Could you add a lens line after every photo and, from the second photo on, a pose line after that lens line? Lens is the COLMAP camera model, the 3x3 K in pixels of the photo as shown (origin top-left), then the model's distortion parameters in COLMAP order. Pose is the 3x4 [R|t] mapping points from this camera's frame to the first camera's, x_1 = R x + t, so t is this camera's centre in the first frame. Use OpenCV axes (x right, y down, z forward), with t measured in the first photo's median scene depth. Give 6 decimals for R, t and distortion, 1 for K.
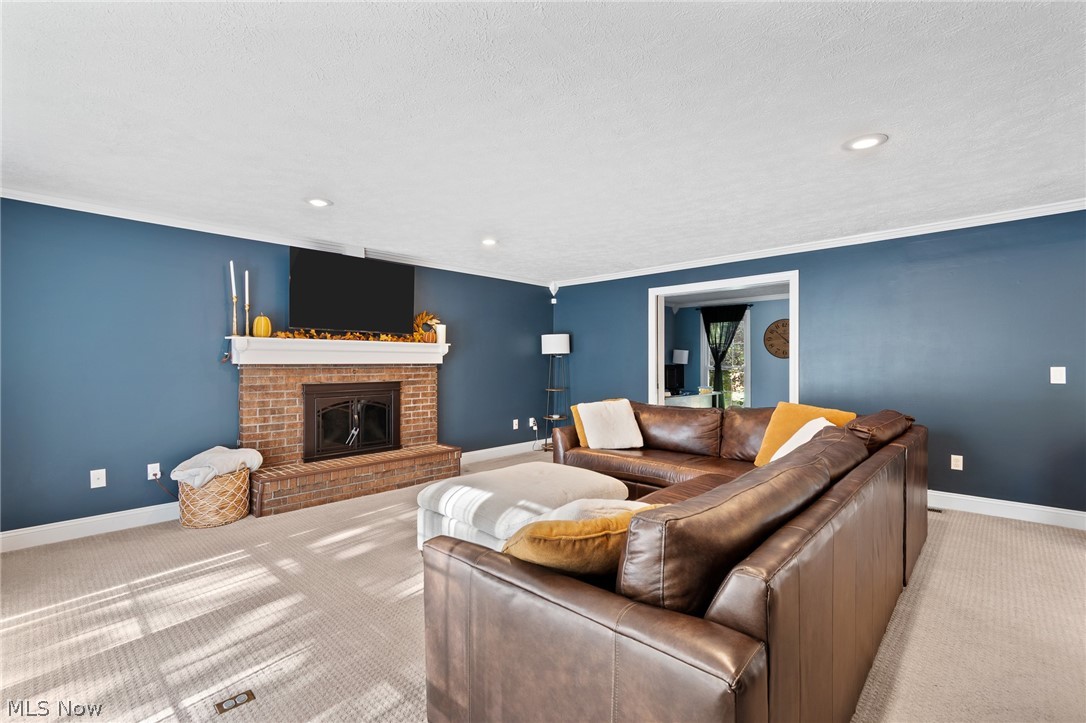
lens RADIAL K [[485.8, 0, 547.7], [0, 485.8, 363.4], [0, 0, 1]] dist [0.000010, -0.000173]
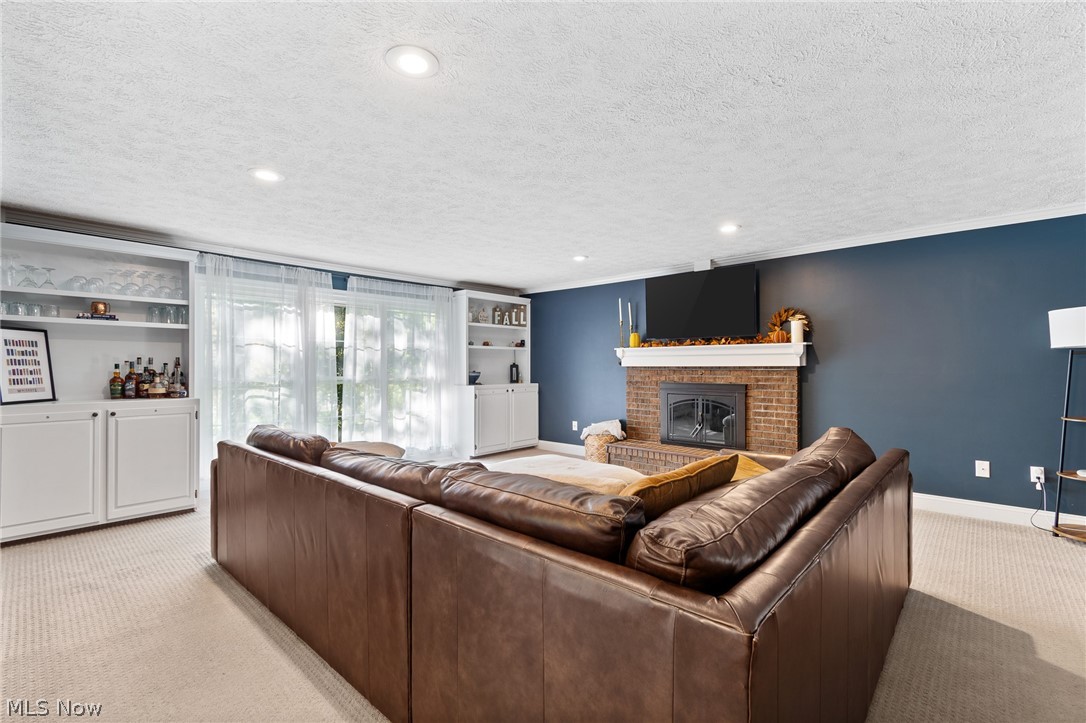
lens RADIAL K [[485.8, 0, 544.9], [0, 485.8, 361.4], [0, 0, 1]] dist [0.000010, -0.000173]
pose [[0.000508, 0.002754, -0.999996, 0.653090], [0.011323, 0.999932, 0.002759, -0.016135], [0.999936, -0.011324, 0.000477, 0.579373]]
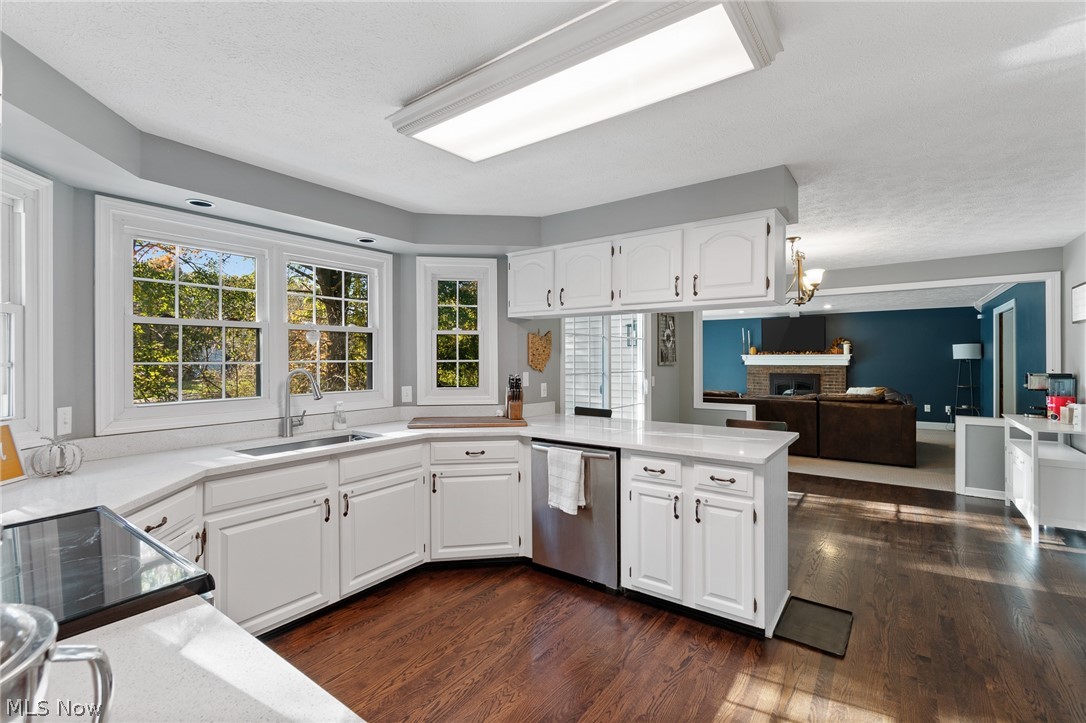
lens RADIAL K [[485.8, 0, 541.6], [0, 485.8, 356.9], [0, 0, 1]] dist [0.000010, -0.000173]
pose [[0.119107, -0.000294, -0.992881, 1.514327], [0.003634, 0.999993, 0.000140, -0.037298], [0.992875, -0.003625, 0.119107, -0.371170]]
